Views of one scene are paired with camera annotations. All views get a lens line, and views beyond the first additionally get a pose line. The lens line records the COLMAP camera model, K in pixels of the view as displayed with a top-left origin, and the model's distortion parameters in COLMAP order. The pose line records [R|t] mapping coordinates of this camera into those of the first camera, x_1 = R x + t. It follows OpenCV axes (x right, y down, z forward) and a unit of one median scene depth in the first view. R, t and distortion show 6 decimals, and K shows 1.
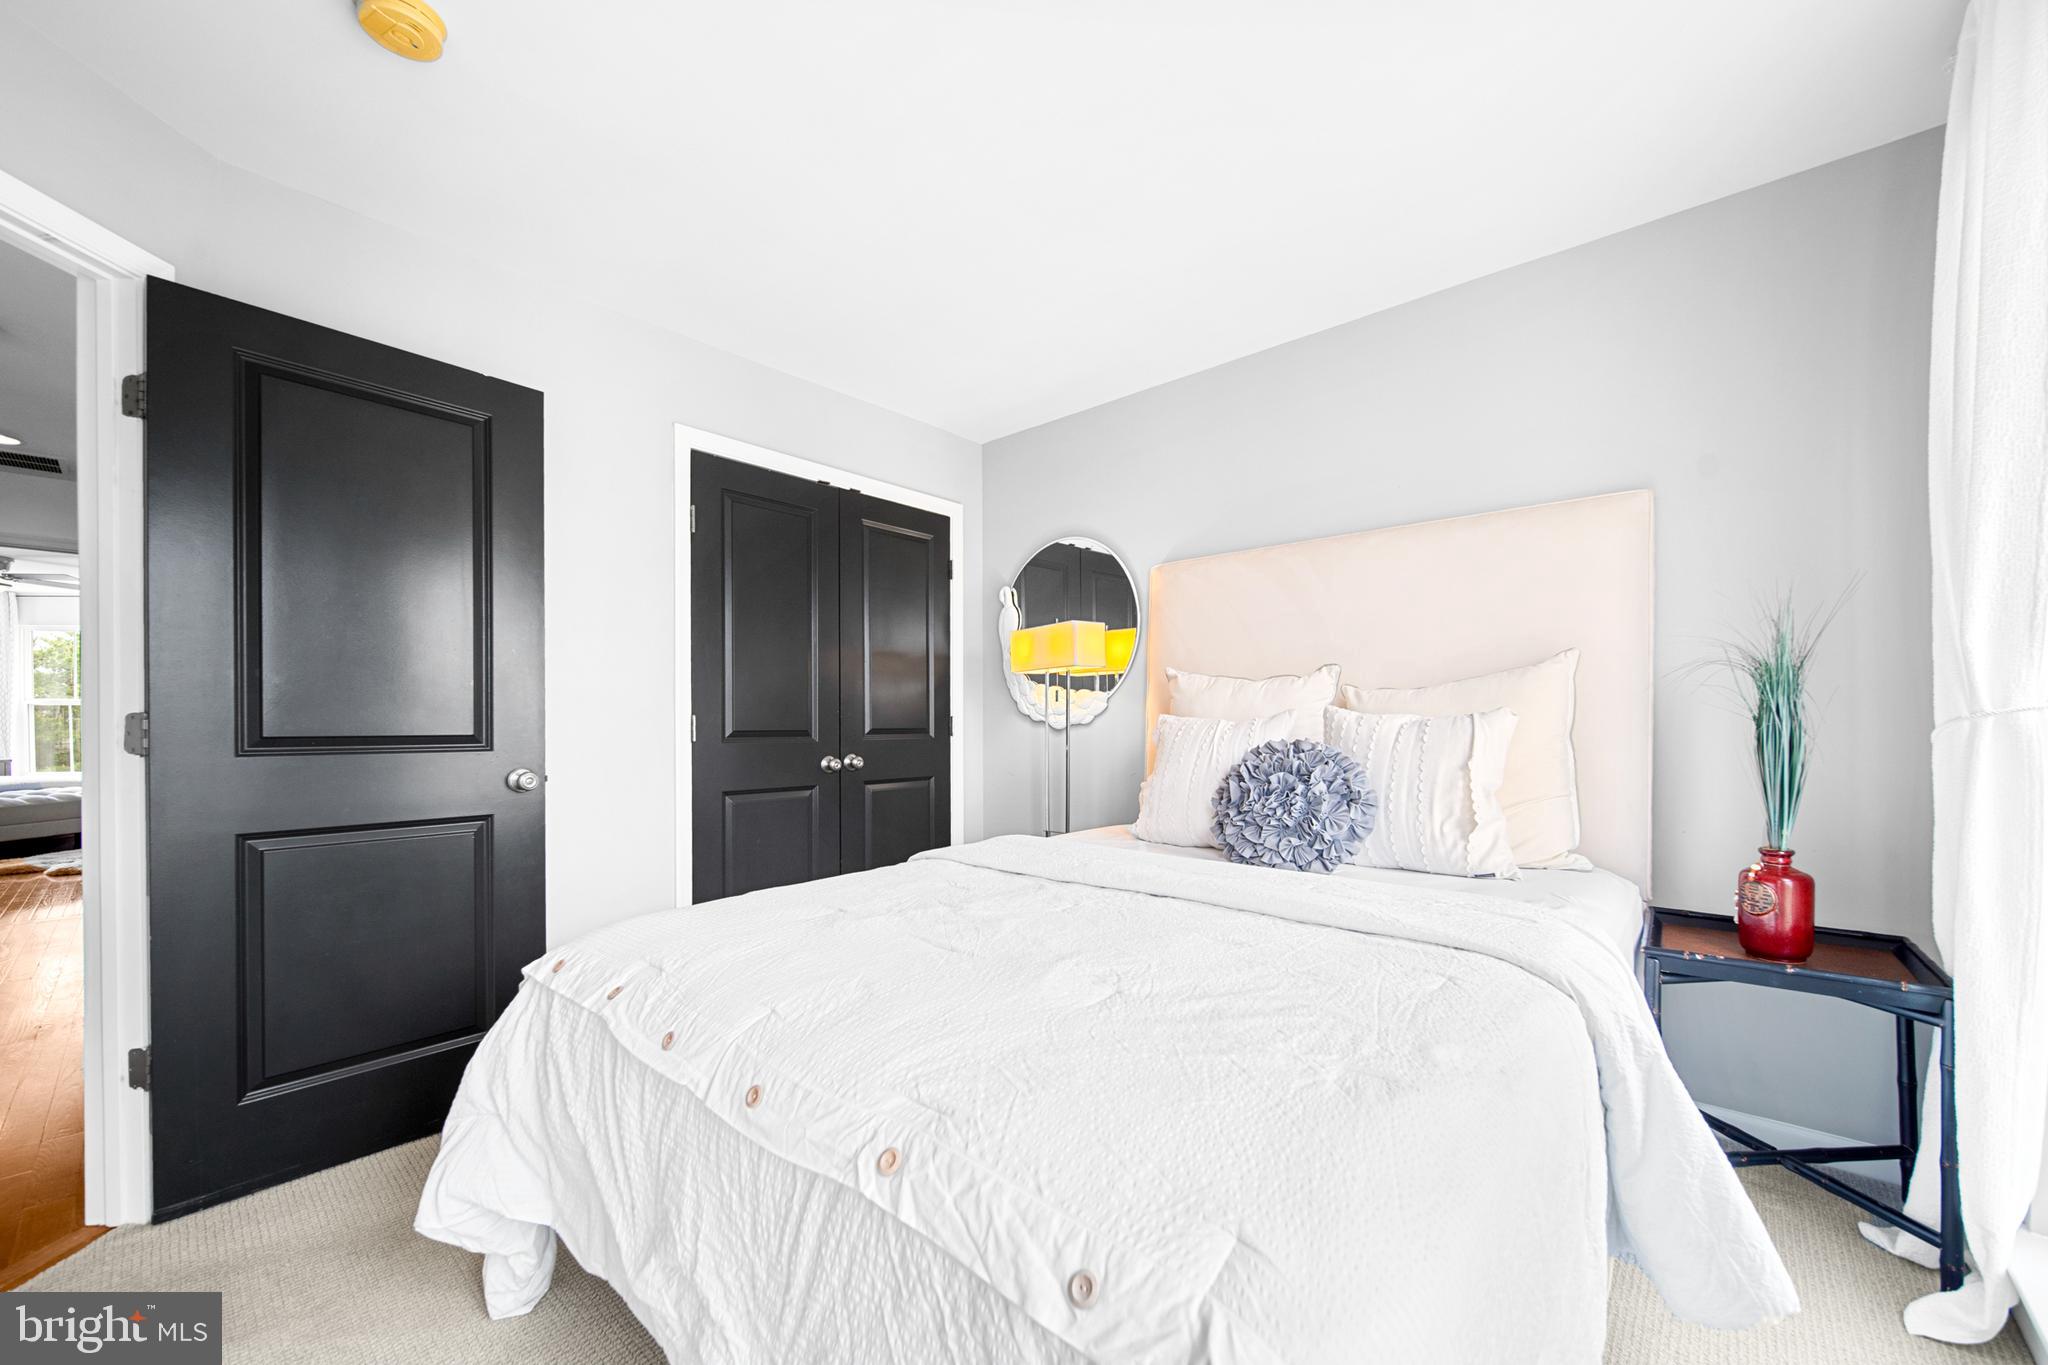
lens RADIAL K [[740.1, 0, 1026.0], [0, 740.1, 692.7], [0, 0, 1]] dist [0.001114, -0.001981]
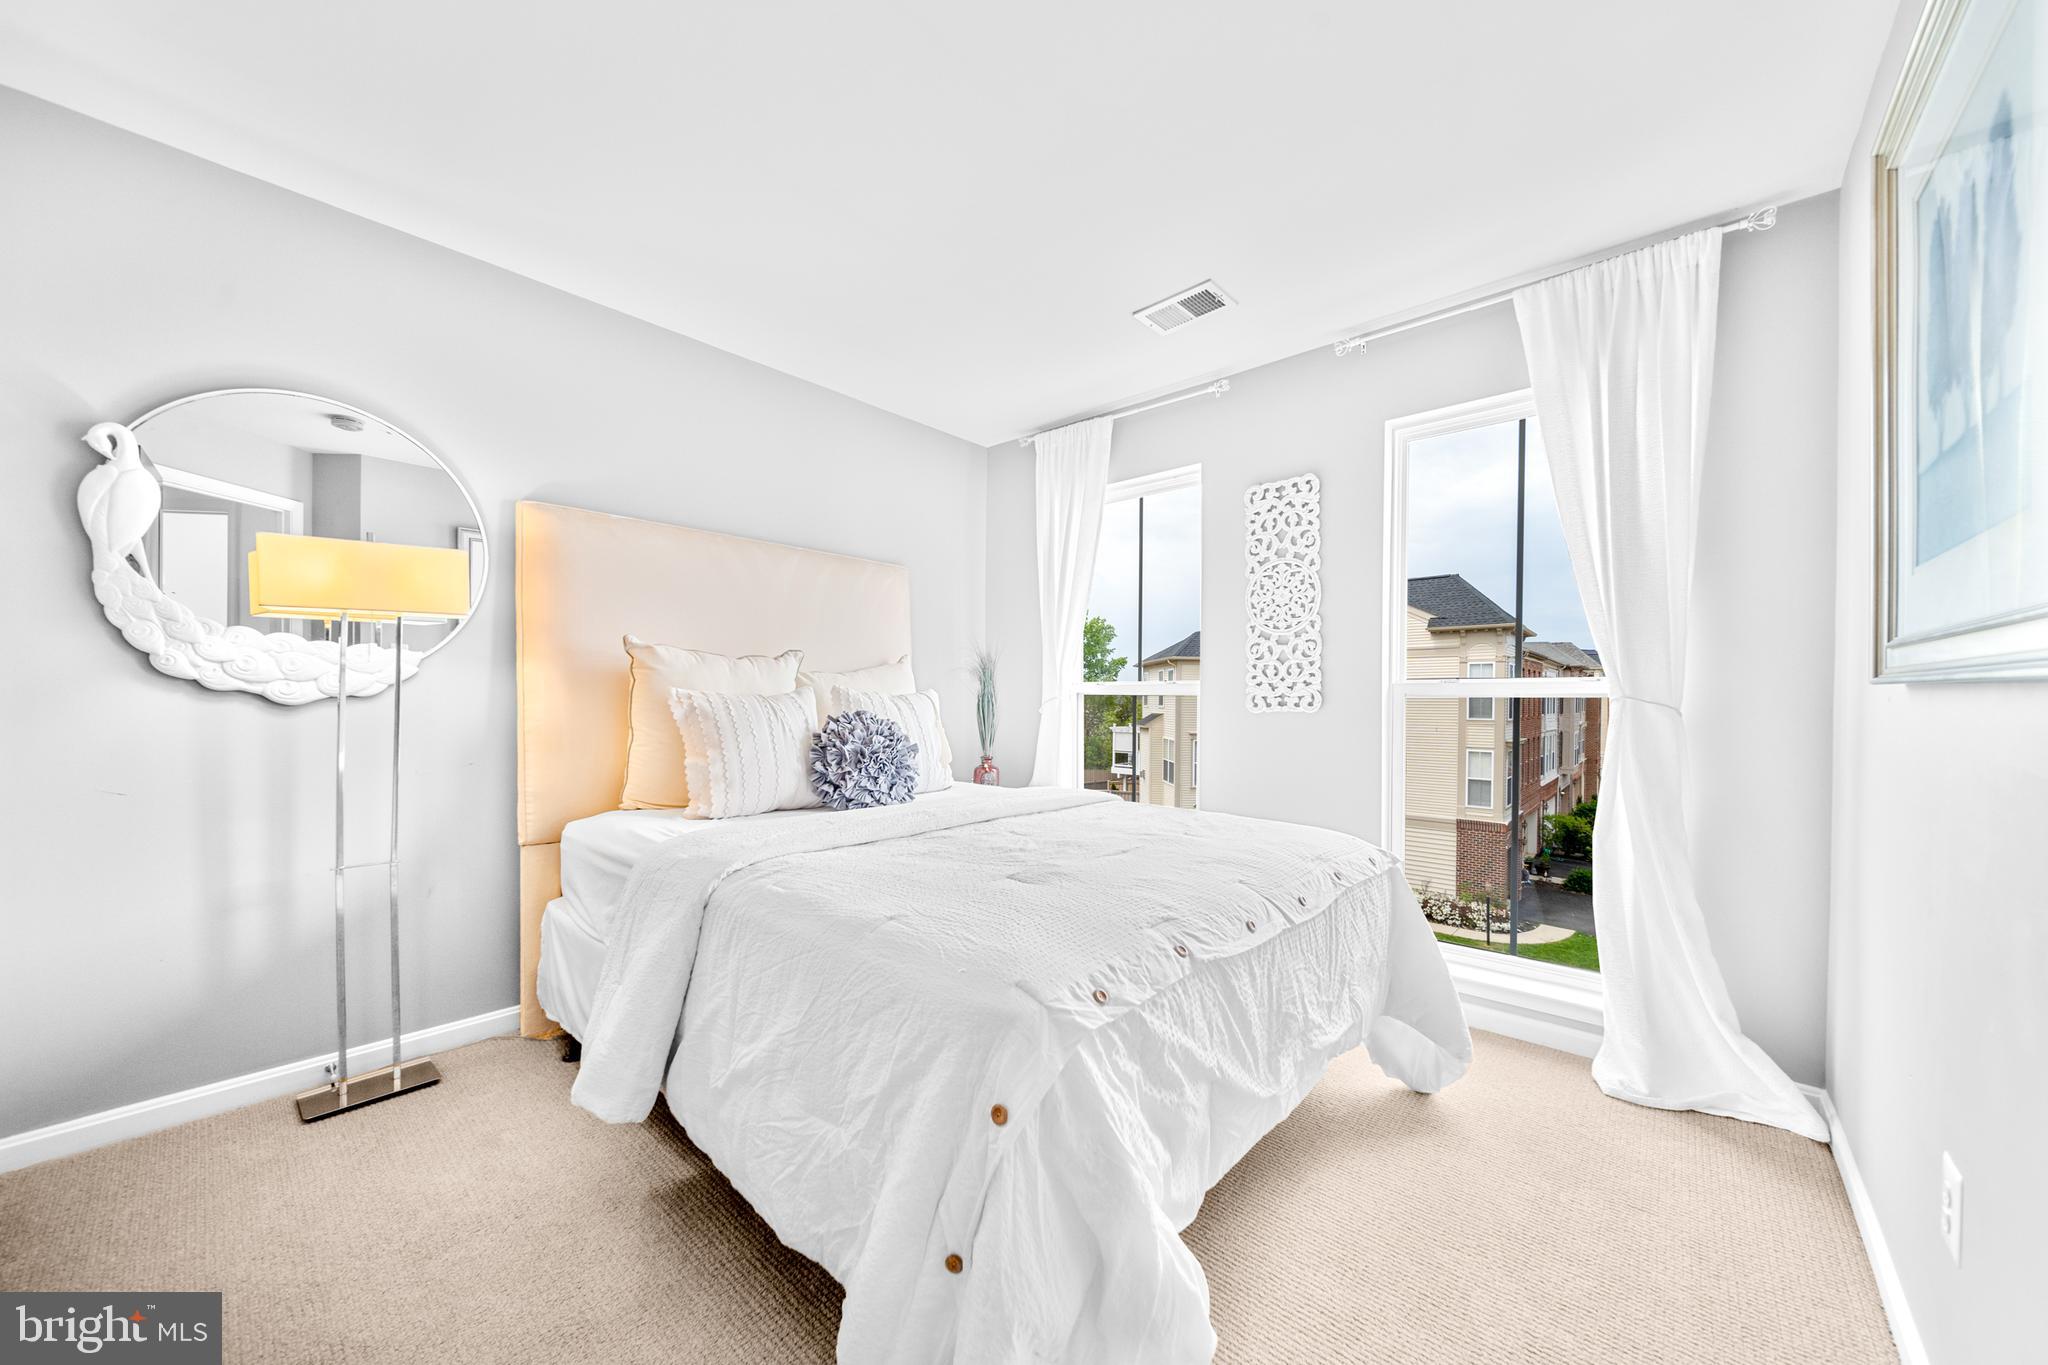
lens RADIAL K [[740.1, 0, 1026.0], [0, 740.1, 692.7], [0, 0, 1]] dist [0.001114, -0.001981]
pose [[0.022131, 0.008155, 0.999722, -0.575215], [-0.051765, 0.998635, -0.007000, 0.013312], [-0.998414, -0.051595, 0.022523, 0.403078]]
